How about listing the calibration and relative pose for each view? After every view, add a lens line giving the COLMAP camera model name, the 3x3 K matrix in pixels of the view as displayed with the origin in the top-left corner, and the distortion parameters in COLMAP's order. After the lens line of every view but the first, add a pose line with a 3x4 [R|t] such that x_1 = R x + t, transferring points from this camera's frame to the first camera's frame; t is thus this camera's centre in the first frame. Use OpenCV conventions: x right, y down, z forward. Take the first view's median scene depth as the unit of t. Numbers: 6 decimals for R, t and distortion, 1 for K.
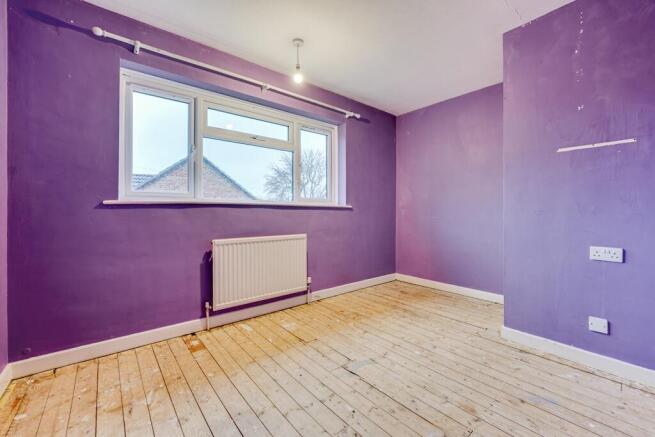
lens RADIAL K [[269.5, 0, 330.7], [0, 269.5, 213.7], [0, 0, 1]] dist [-0.013387, 0.001510]
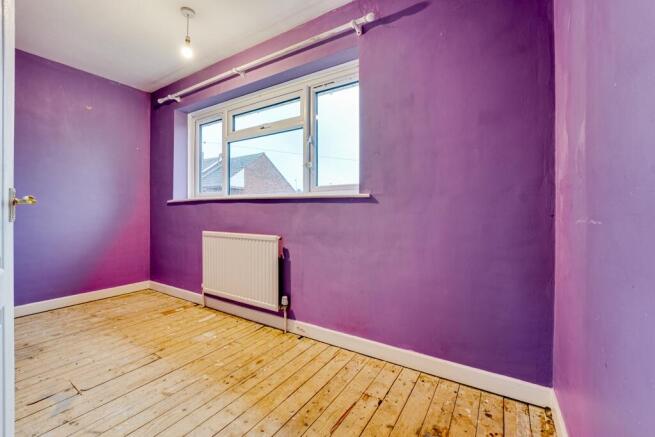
lens RADIAL K [[269.5, 0, 333.4], [0, 269.5, 211.5], [0, 0, 1]] dist [-0.013387, 0.001510]
pose [[0.314321, 0.002255, -0.949314, 0.742361], [-0.007507, 0.999972, -0.000111, 0.007450], [0.949287, 0.007161, 0.314329, 1.027096]]
